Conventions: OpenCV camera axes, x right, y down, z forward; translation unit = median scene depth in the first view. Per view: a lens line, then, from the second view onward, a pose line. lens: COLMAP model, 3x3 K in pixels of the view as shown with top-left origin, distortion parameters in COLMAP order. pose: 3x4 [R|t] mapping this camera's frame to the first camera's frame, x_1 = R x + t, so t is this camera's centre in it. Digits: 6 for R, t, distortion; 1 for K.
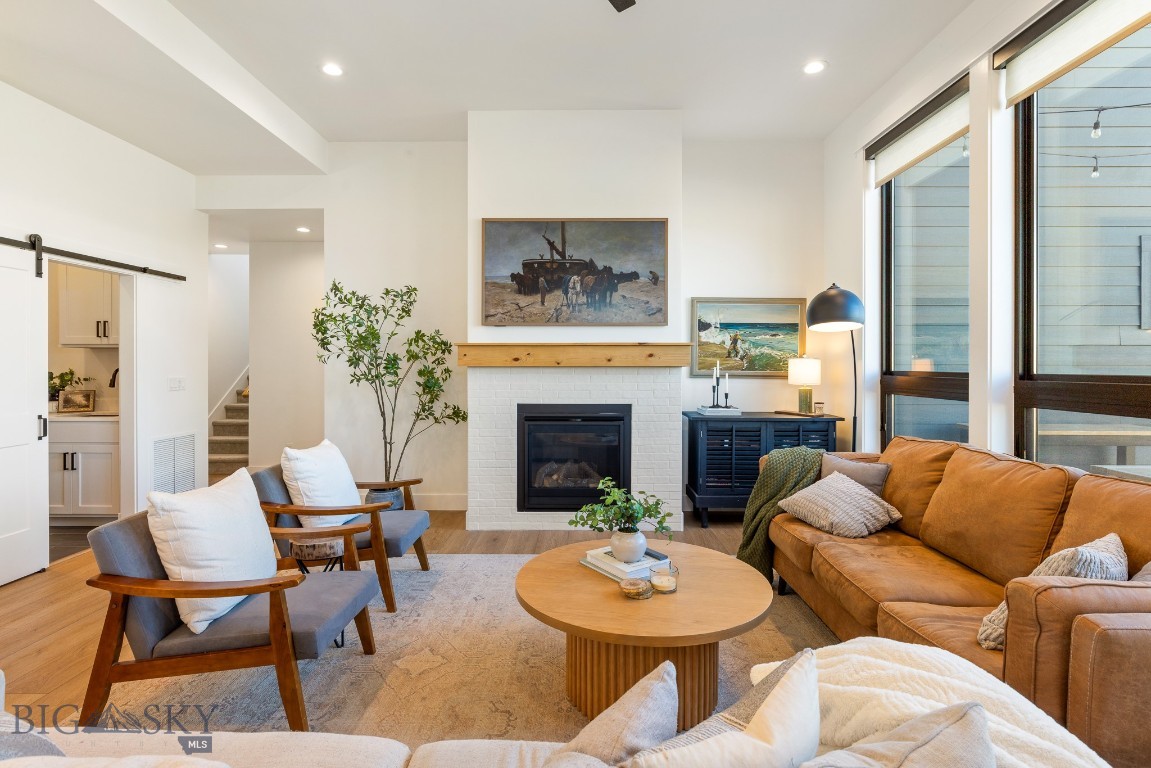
lens RADIAL K [[559.3, 0, 574.9], [0, 559.3, 368.9], [0, 0, 1]] dist [0.001393, -0.000273]
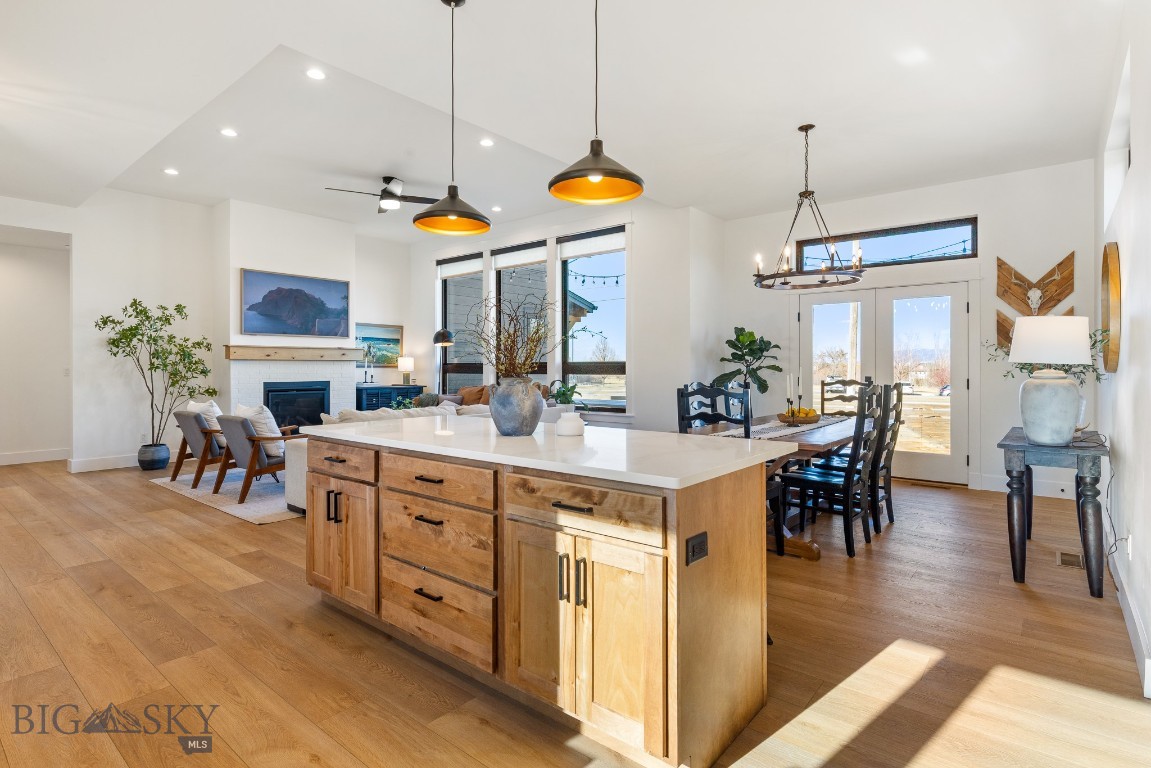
lens RADIAL K [[588.1, 0, 580.0], [0, 588.1, 375.0], [0, 0, 1]] dist [0.004348, 0.000227]
pose [[0.627131, -0.010658, 0.778841, -0.886211], [0.007289, 0.999943, 0.007814, 0.034703], [-0.778880, 0.000777, 0.627173, -0.840905]]
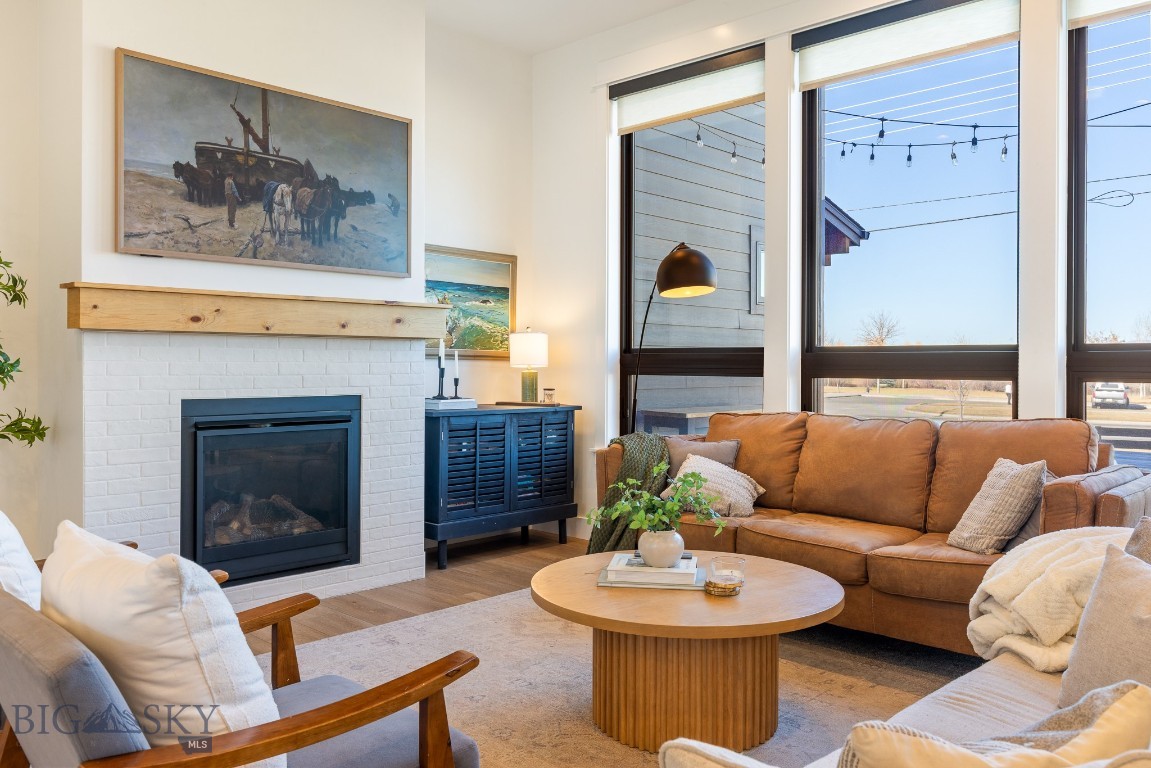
lens RADIAL K [[882.0, 0, 574.4], [0, 882.0, 372.1], [0, 0, 1]] dist [0.004271, 0.004986]
pose [[0.683436, -0.005494, 0.729990, -0.479349], [0.001540, 0.999980, 0.006084, 0.030453], [-0.730009, -0.003034, 0.683431, 0.122831]]
